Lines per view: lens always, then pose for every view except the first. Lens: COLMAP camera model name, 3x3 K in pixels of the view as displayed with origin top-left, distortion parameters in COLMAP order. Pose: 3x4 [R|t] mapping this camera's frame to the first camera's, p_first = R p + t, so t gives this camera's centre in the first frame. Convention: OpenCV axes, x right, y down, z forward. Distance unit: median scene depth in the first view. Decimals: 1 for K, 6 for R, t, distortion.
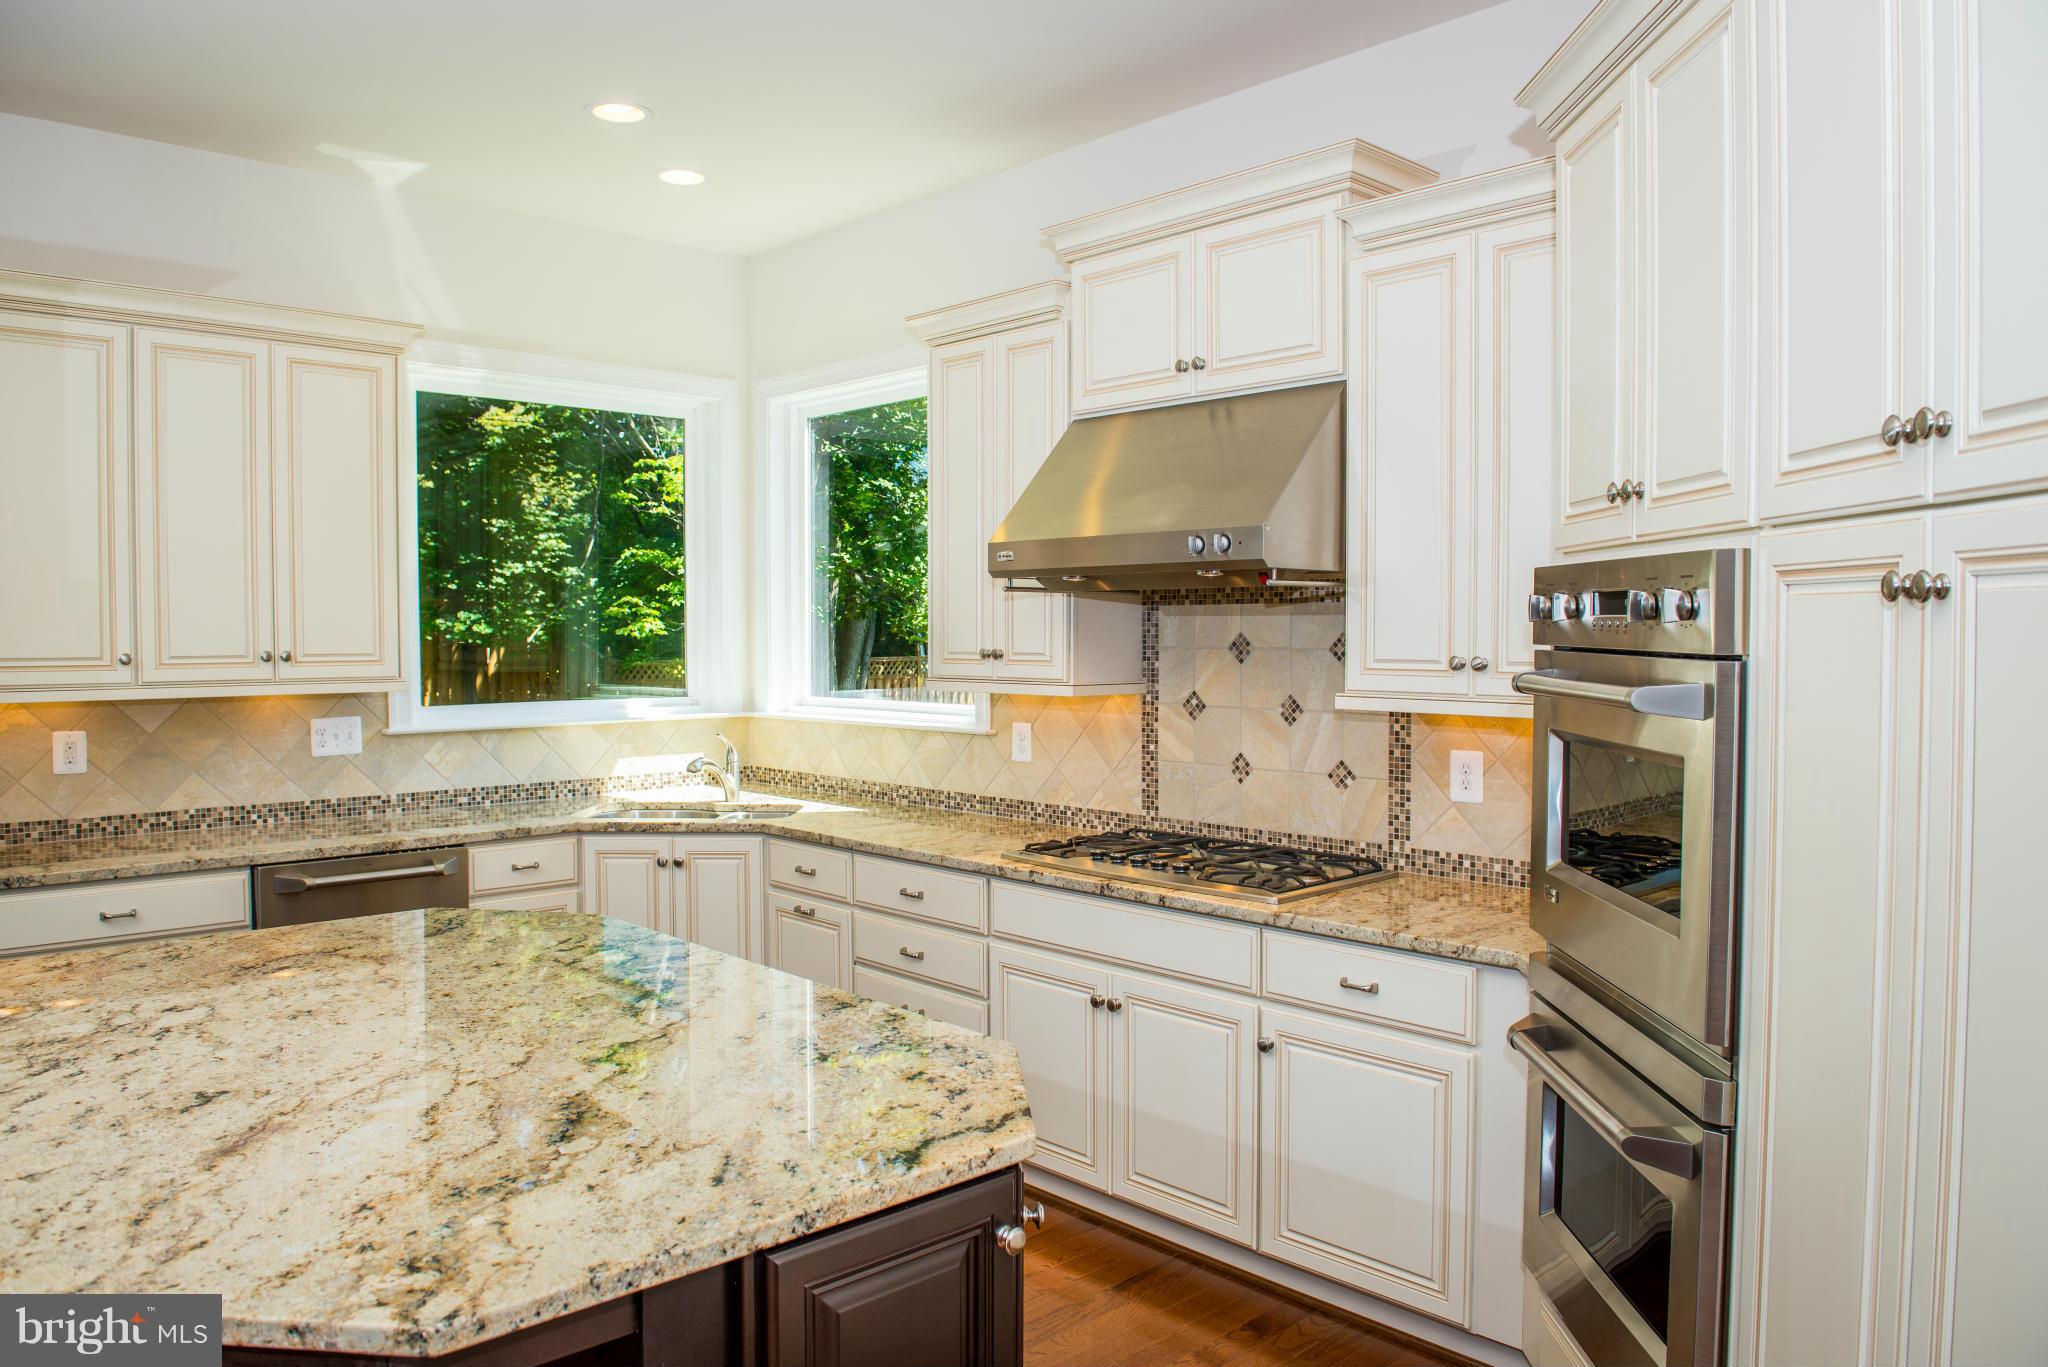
lens RADIAL K [[1419.0, 0, 1024.0], [0, 1419.0, 683.5], [0, 0, 1]] dist [-0.052228, 0.000945]
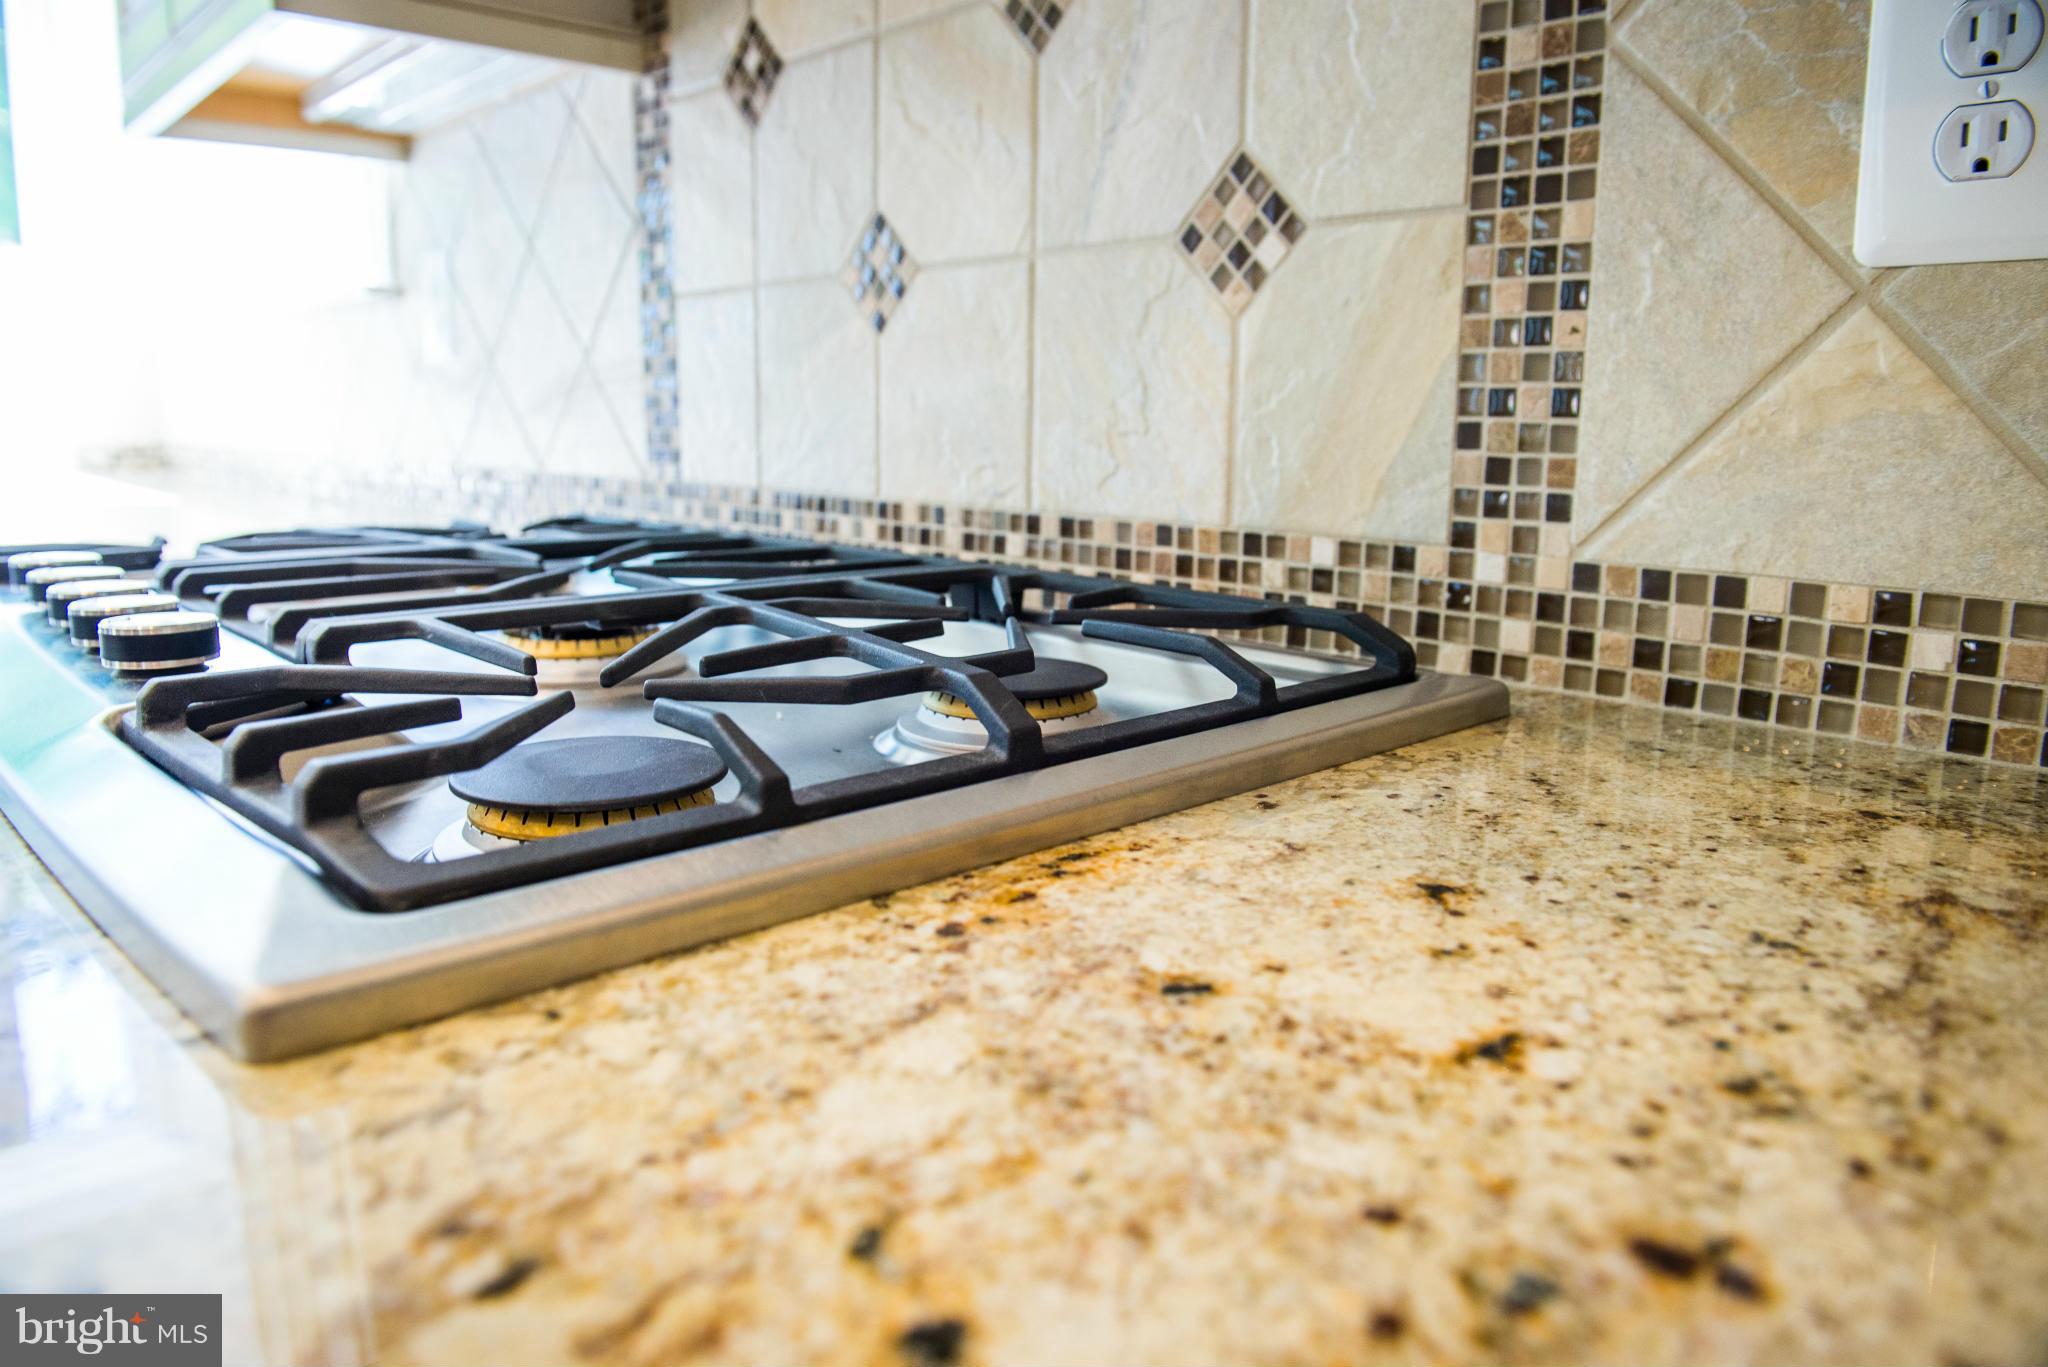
lens RADIAL K [[1387.9, 0, 1021.9], [0, 1387.9, 685.7], [0, 0, 1]] dist [-0.049039, -0.008147]
pose [[0.999767, 0.016856, -0.013516, 0.176467], [-0.014570, 0.987919, 0.154286, 0.091518], [0.015953, -0.154053, 0.987934, 0.706786]]
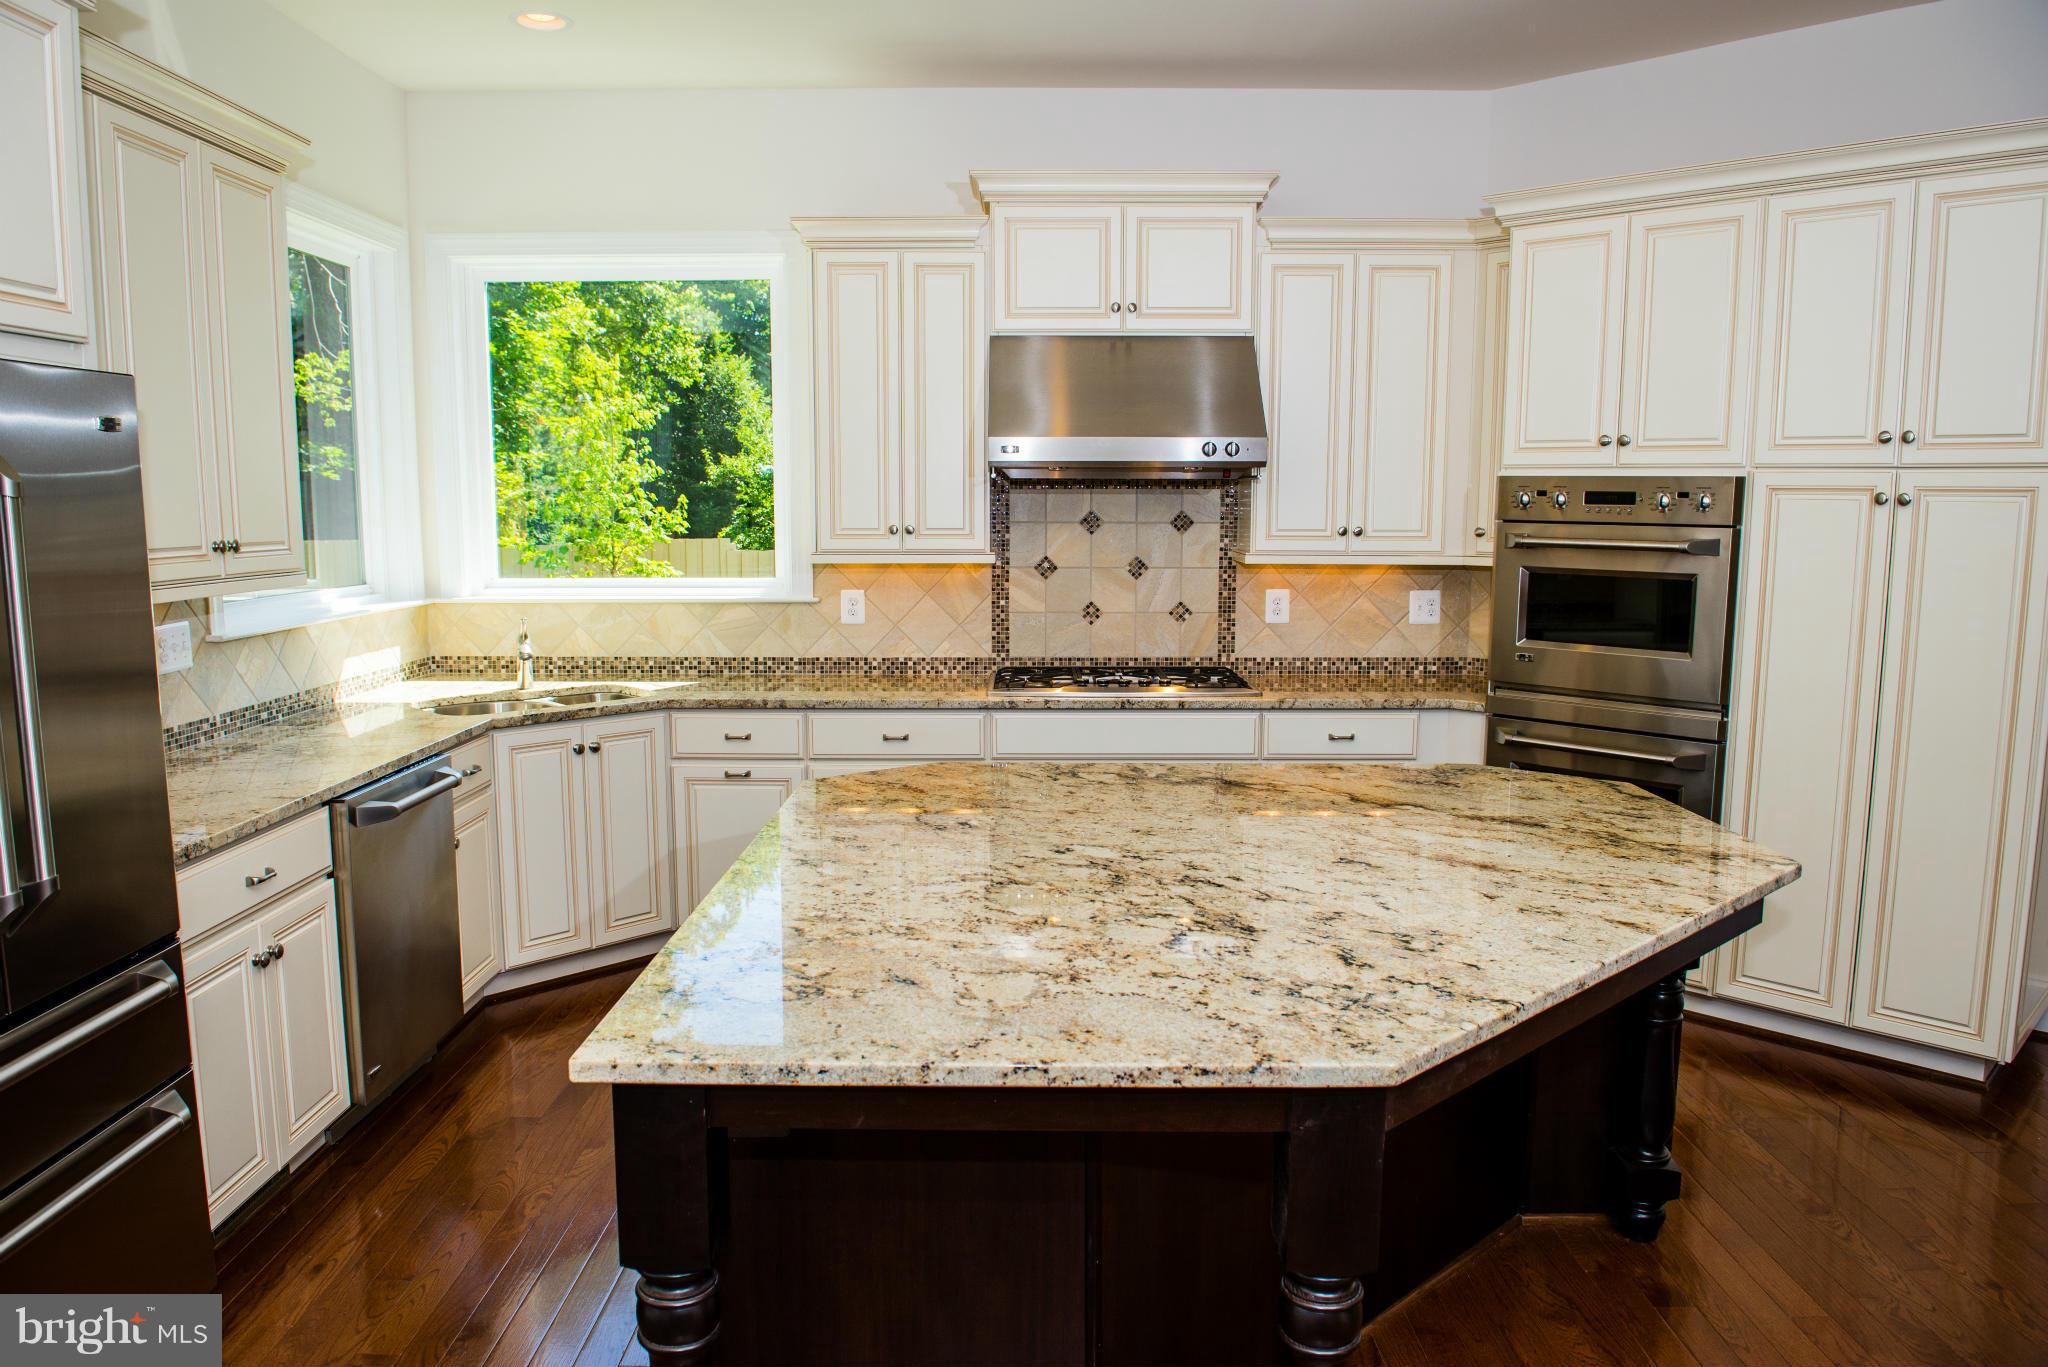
lens RADIAL K [[1387.9, 0, 1021.9], [0, 1387.9, 685.7], [0, 0, 1]] dist [-0.049039, -0.008147]
pose [[0.690704, -0.093300, 0.717093, -0.799604], [0.024776, 0.994113, 0.105479, -0.011126], [-0.722713, -0.055088, 0.688950, 0.139240]]
